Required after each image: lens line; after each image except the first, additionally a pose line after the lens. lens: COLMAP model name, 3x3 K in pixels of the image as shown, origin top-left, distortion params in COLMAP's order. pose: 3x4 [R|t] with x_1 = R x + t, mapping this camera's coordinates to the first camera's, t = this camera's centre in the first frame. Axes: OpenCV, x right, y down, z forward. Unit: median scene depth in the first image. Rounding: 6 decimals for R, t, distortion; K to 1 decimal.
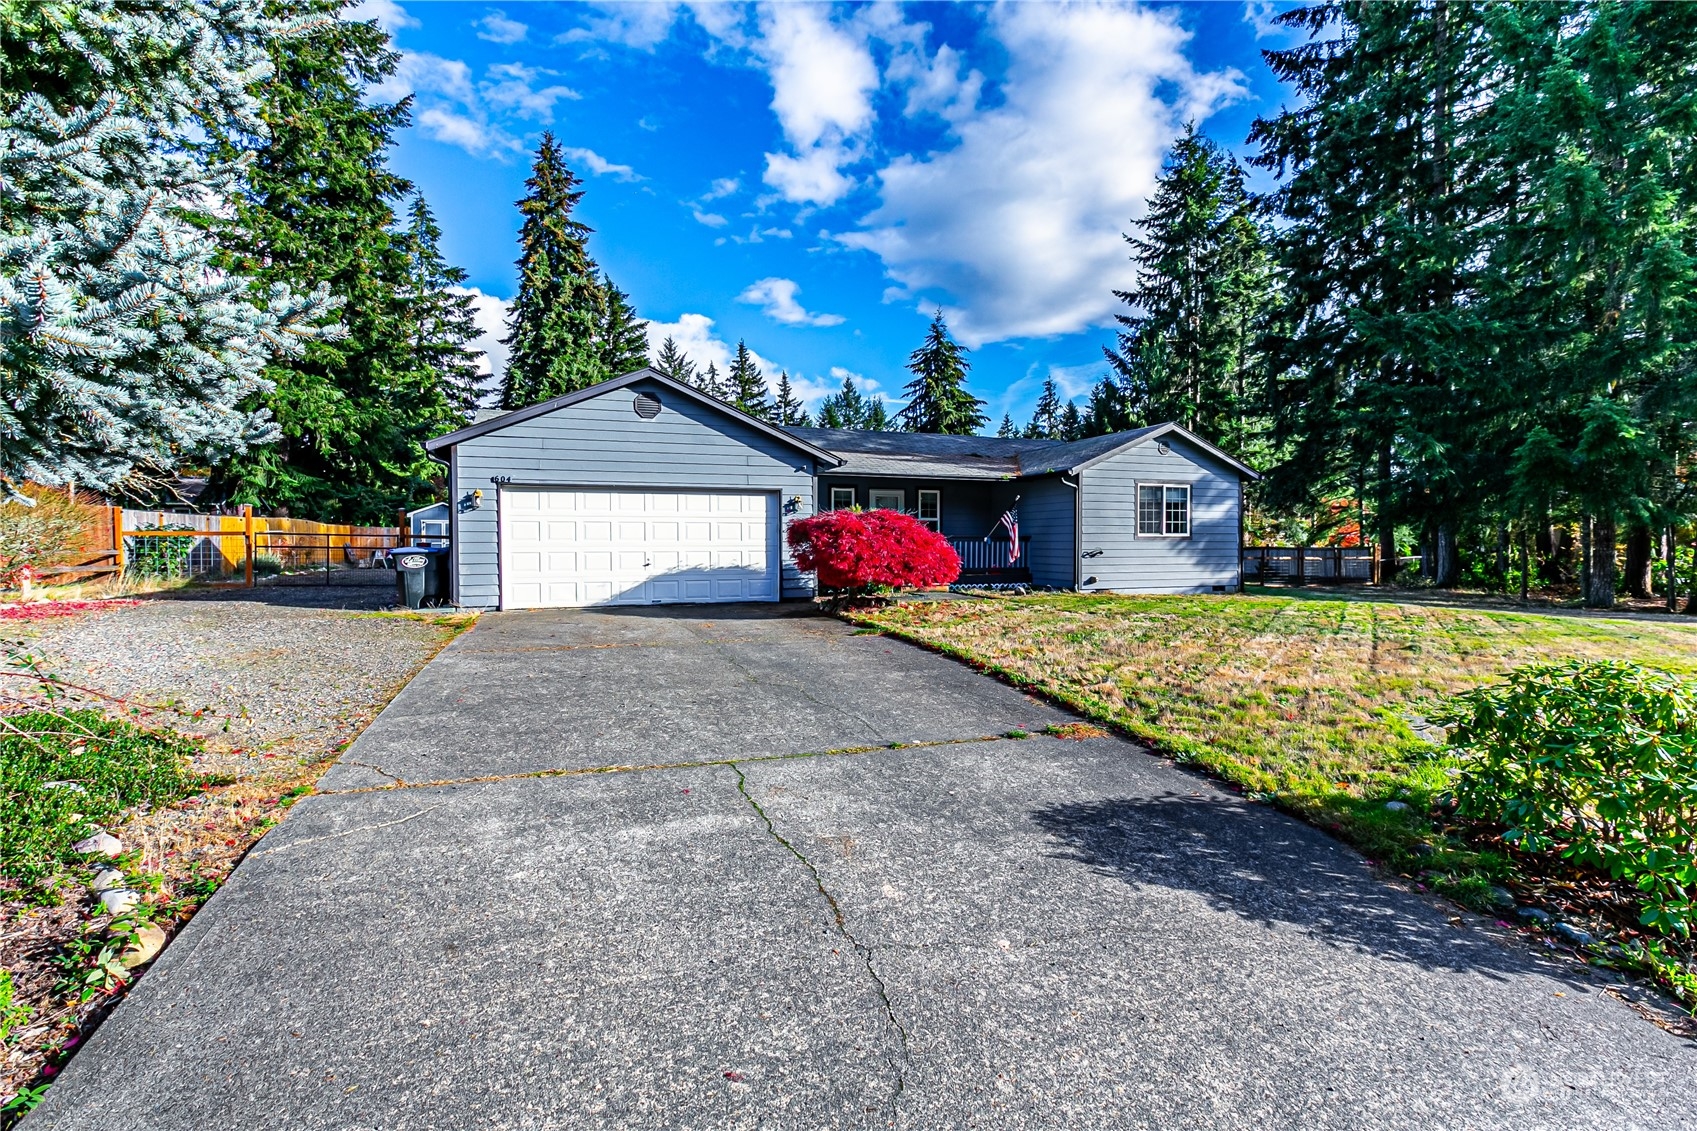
lens RADIAL K [[762.6, 0, 849.3], [0, 762.6, 551.4], [0, 0, 1]] dist [0.001919, 0.000308]
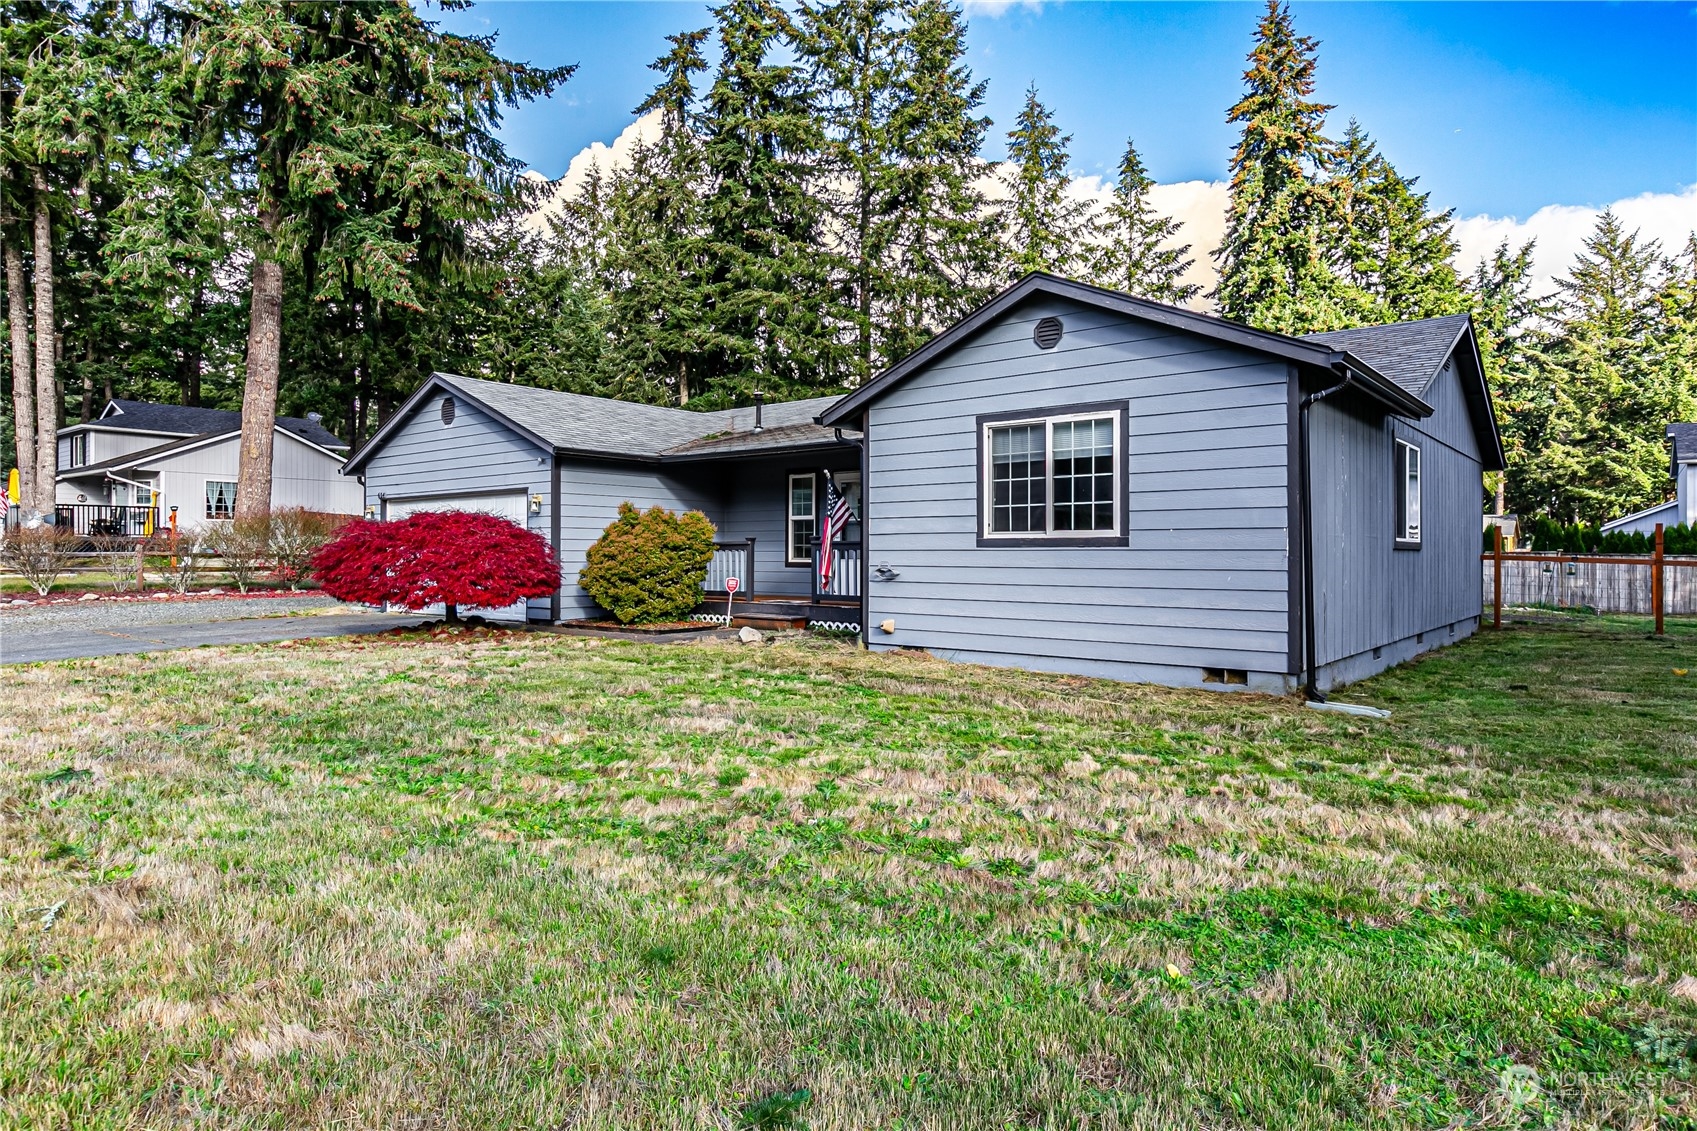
lens RADIAL K [[998.1, 0, 847.5], [0, 998.1, 547.5], [0, 0, 1]] dist [-0.003194, -0.001050]
pose [[0.499029, -0.003793, -0.866577, 0.249825], [-0.013382, 0.999837, -0.012082, -0.001848], [0.866482, 0.017626, 0.498897, 0.184320]]
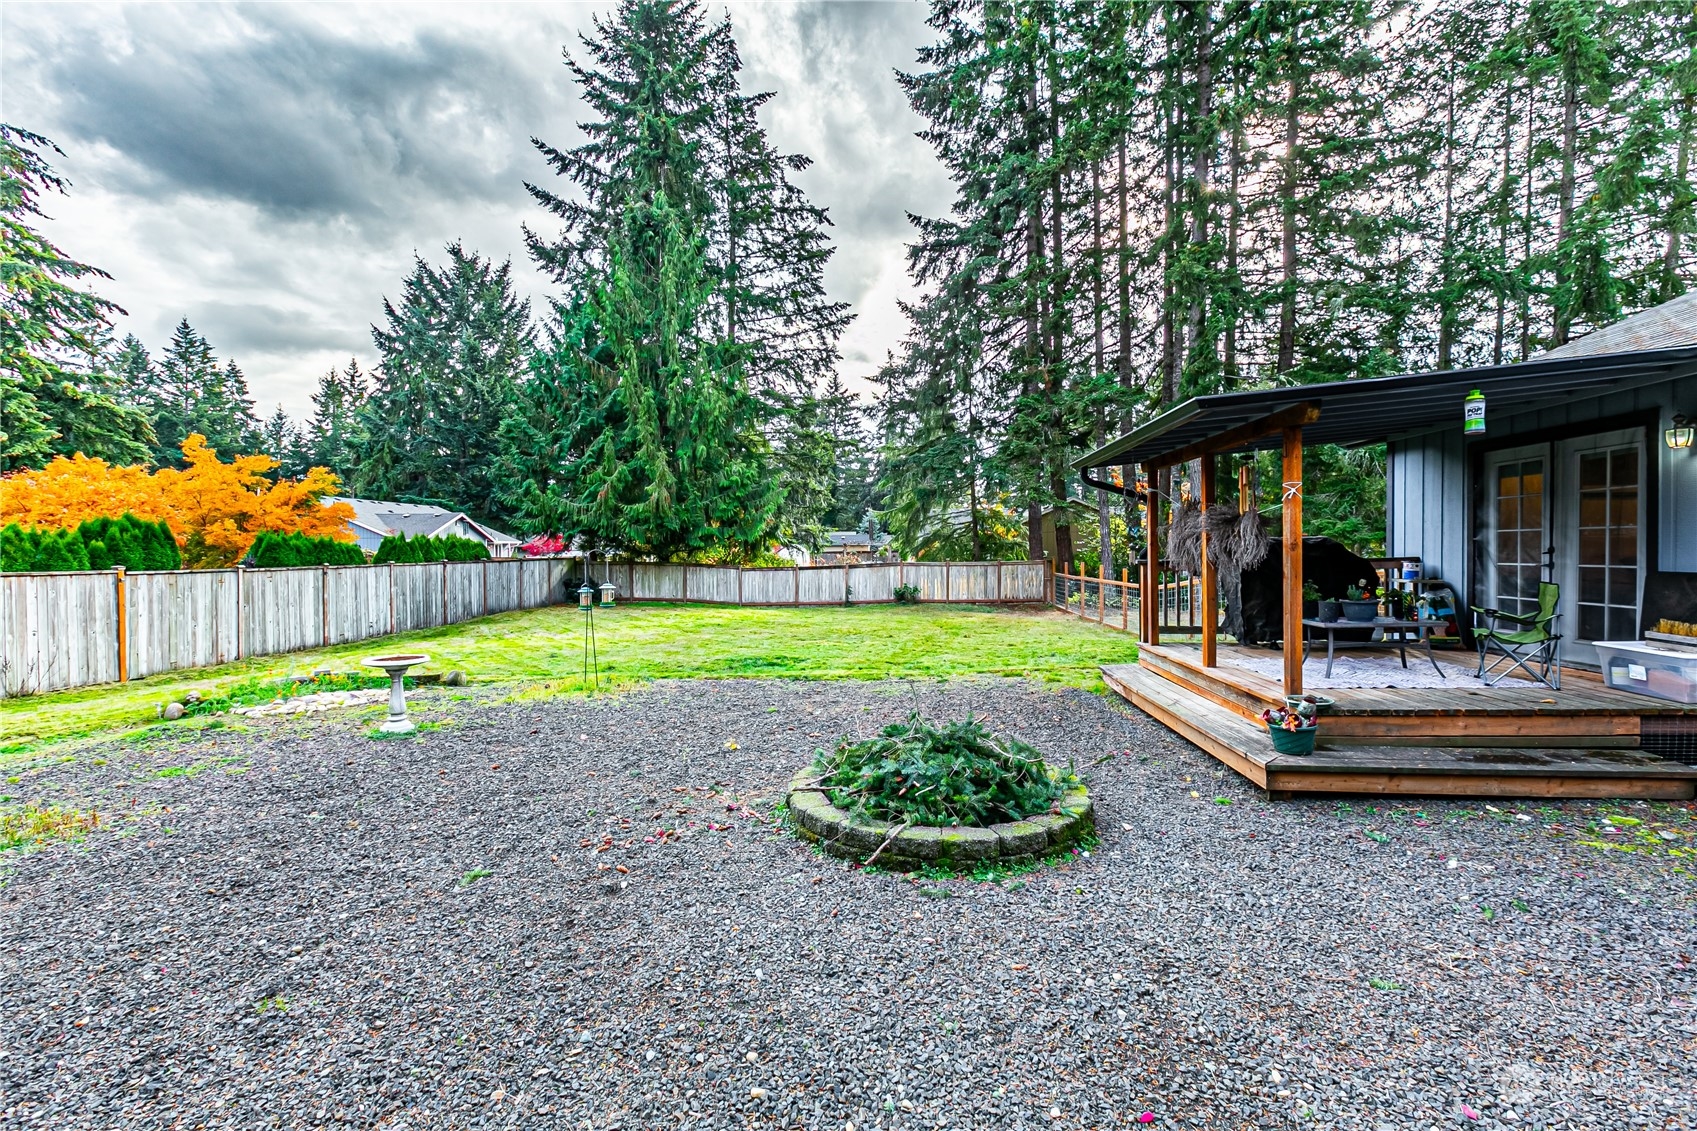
lens RADIAL K [[754.5, 0, 843.6], [0, 754.5, 562.4], [0, 0, 1]] dist [0.009151, -0.000075]
pose [[0.425356, -0.017838, 0.904850, -0.086851], [0.018903, 0.999763, 0.010823, -0.014011], [-0.904829, 0.012501, 0.425592, 0.522311]]
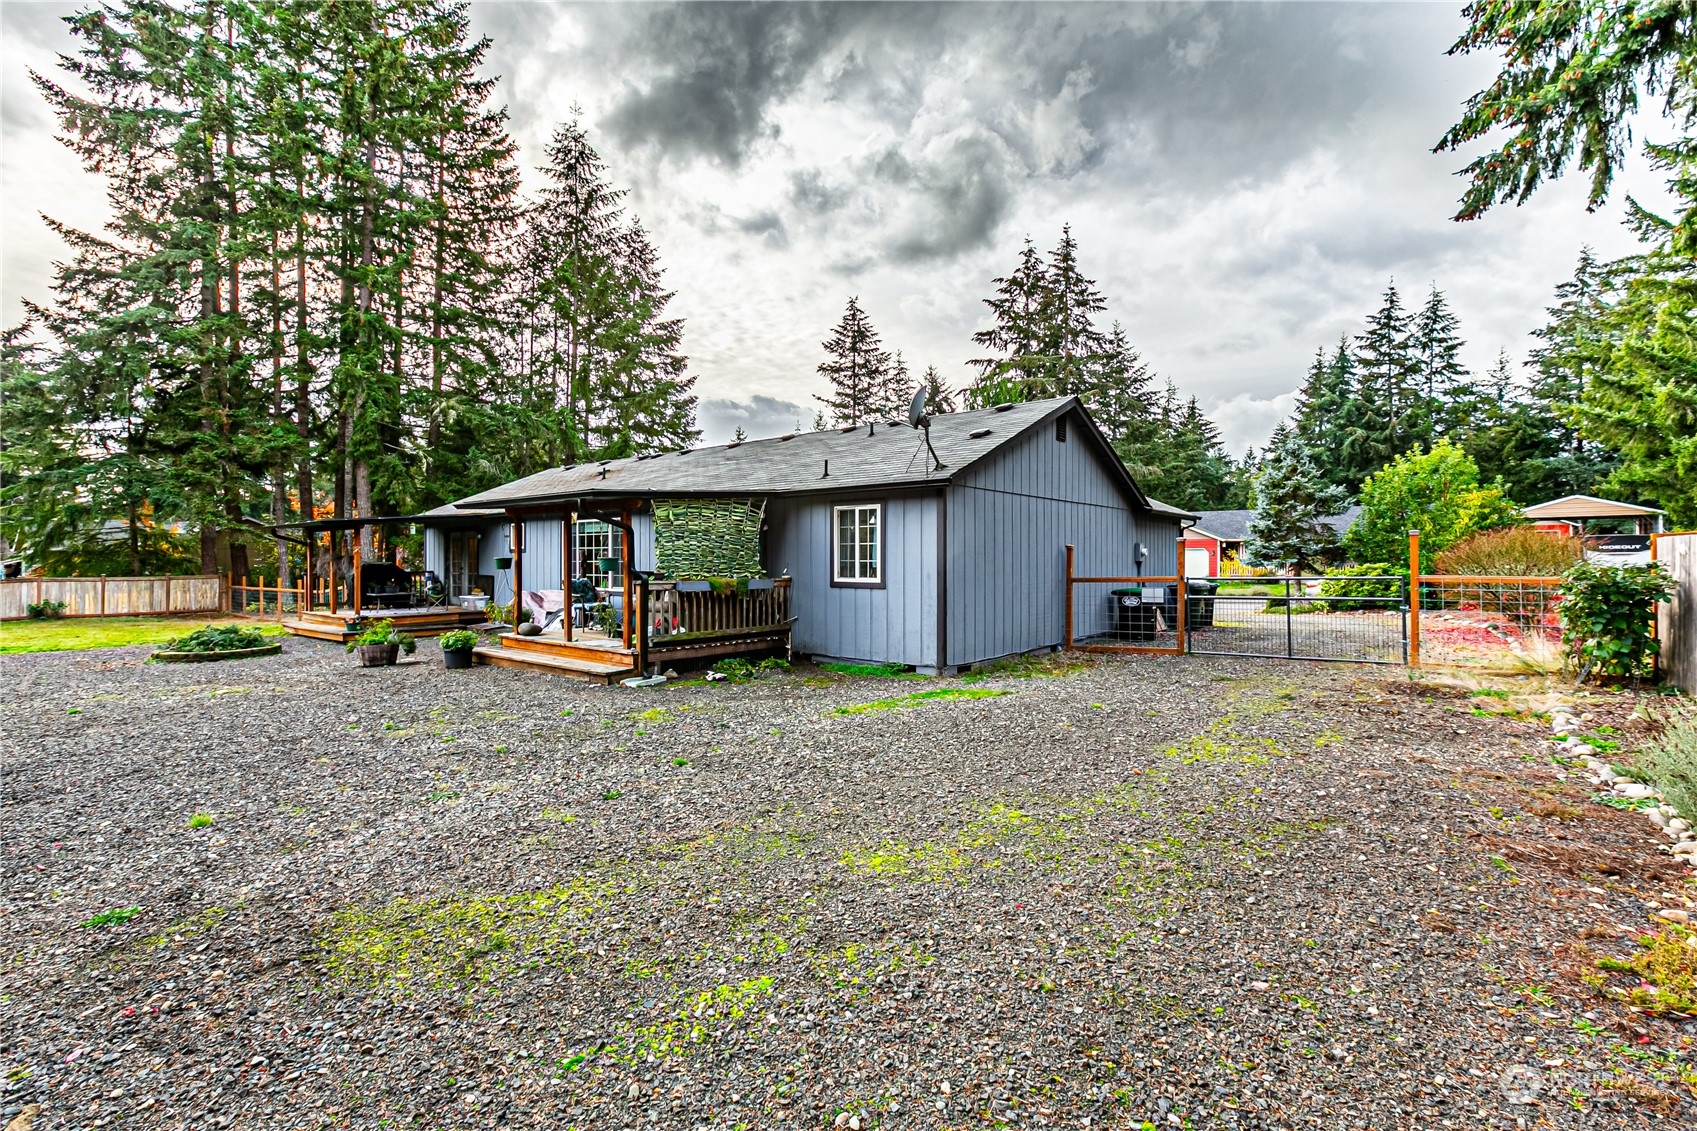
lens RADIAL K [[762.6, 0, 849.3], [0, 762.6, 551.4], [0, 0, 1]] dist [0.001919, 0.000308]
pose [[-0.509927, 0.011489, 0.860141, -0.313578], [0.012306, 0.999906, -0.006061, -0.015912], [-0.860130, 0.007494, -0.510020, 0.499991]]
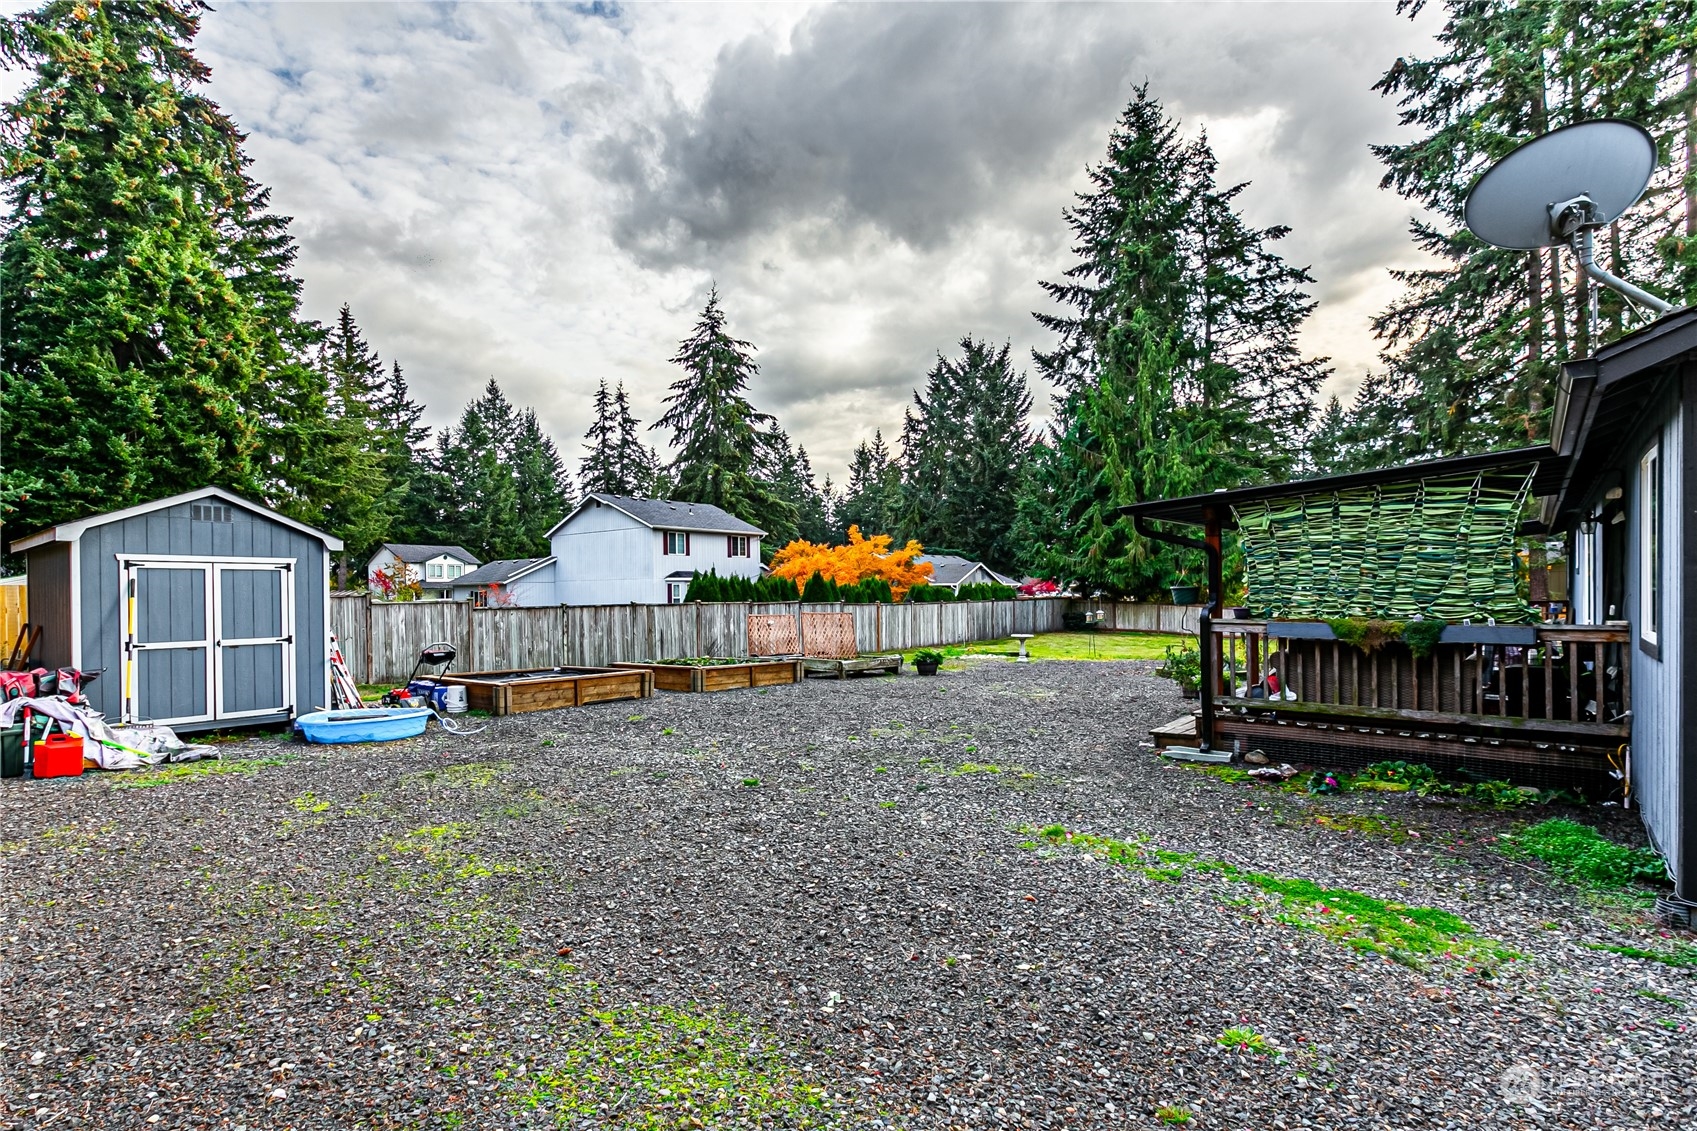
lens RADIAL K [[821.9, 0, 788.7], [0, 821.9, 592.6], [0, 0, 1]] dist [0.000641, 0.000526]
pose [[0.888565, -0.007675, 0.458686, -0.265530], [0.014651, 0.999825, -0.011653, -0.014661], [-0.458516, 0.017075, 0.888522, 0.363908]]
